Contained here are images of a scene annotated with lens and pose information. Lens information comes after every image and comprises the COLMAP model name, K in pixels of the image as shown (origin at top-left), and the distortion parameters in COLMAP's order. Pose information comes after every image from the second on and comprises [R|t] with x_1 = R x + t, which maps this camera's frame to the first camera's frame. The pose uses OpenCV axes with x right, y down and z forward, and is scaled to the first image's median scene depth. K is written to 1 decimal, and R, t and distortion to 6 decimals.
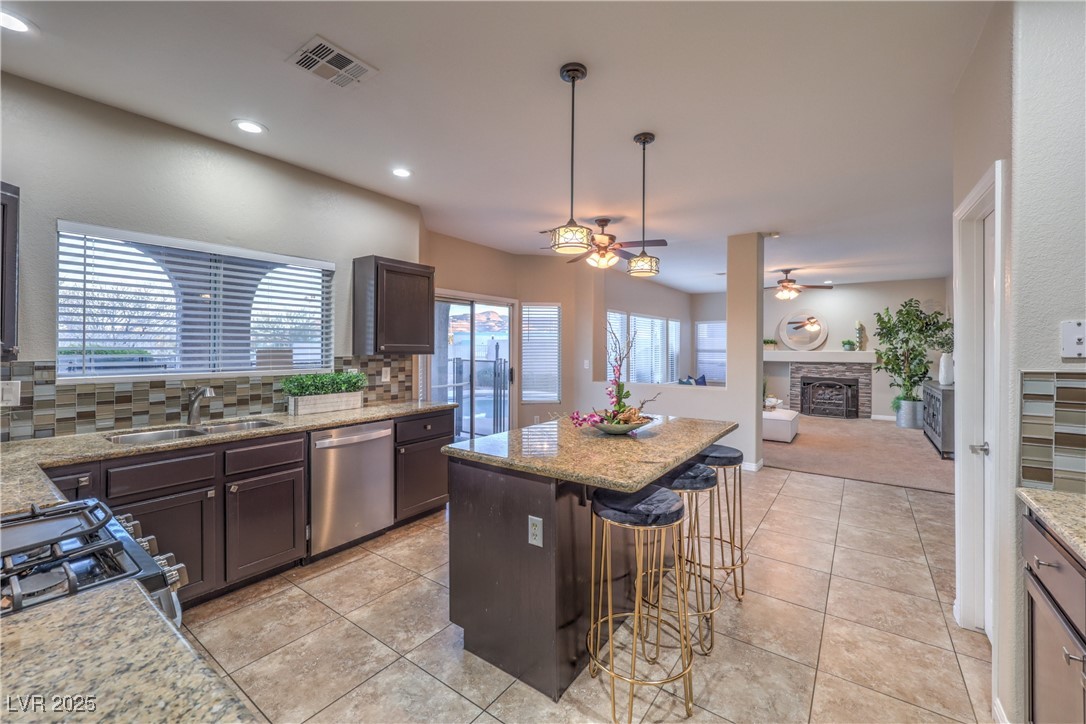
lens RADIAL K [[463.5, 0, 539.8], [0, 463.5, 347.1], [0, 0, 1]] dist [0.013895, -0.000069]
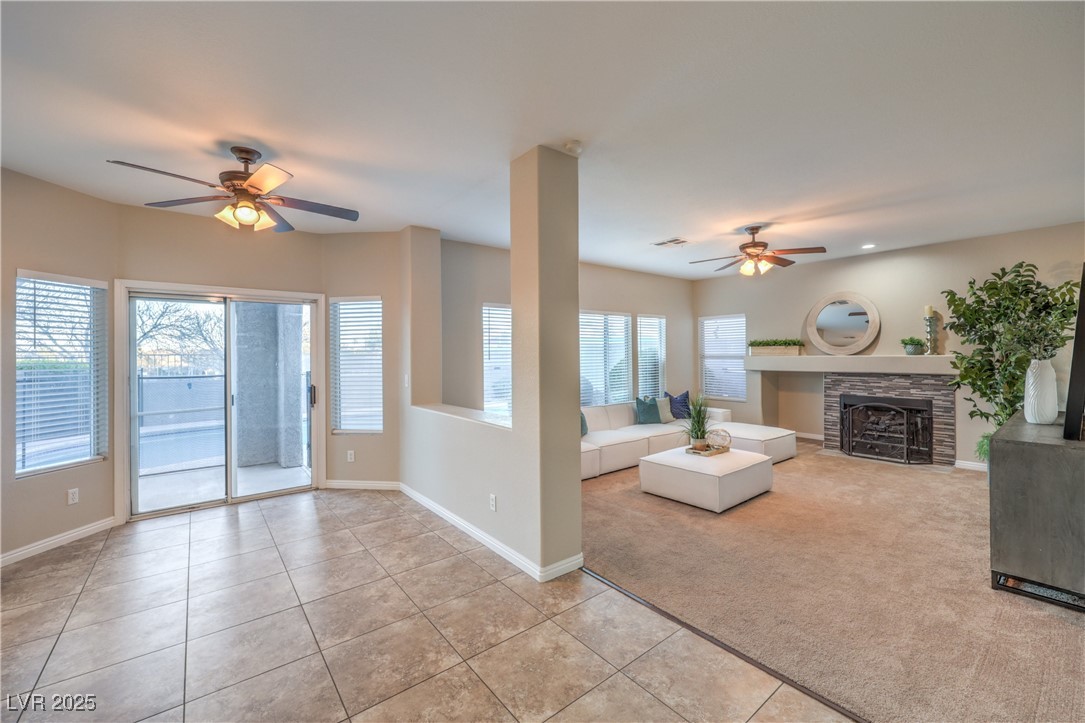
lens RADIAL K [[449.0, 0, 548.5], [0, 449.0, 353.5], [0, 0, 1]] dist [-0.000703, -0.000035]
pose [[0.959811, -0.014484, -0.280273, 0.372988], [0.014443, 0.999893, -0.002212, 0.000438], [0.280275, -0.001925, 0.959918, 0.296868]]
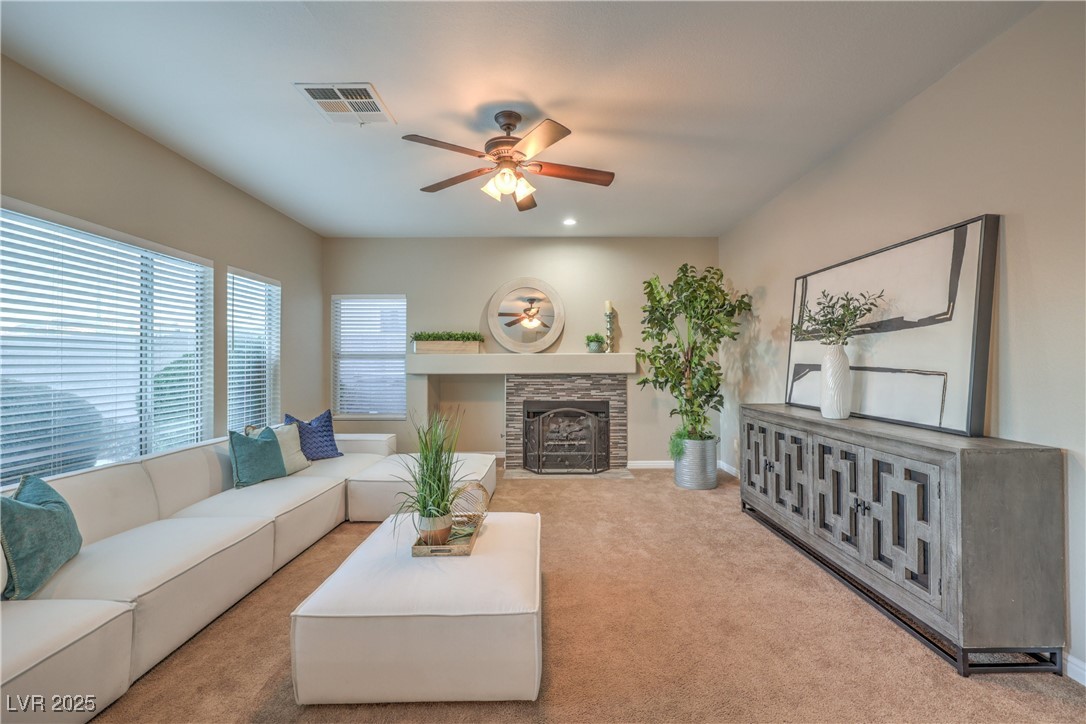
lens RADIAL K [[442.5, 0, 548.0], [0, 442.5, 358.8], [0, 0, 1]] dist [-0.000717, -0.000100]
pose [[0.816238, -0.000029, 0.577716, 0.309141], [0.007224, 0.999922, -0.010157, 0.020859], [-0.577671, 0.012464, 0.816175, 0.607295]]
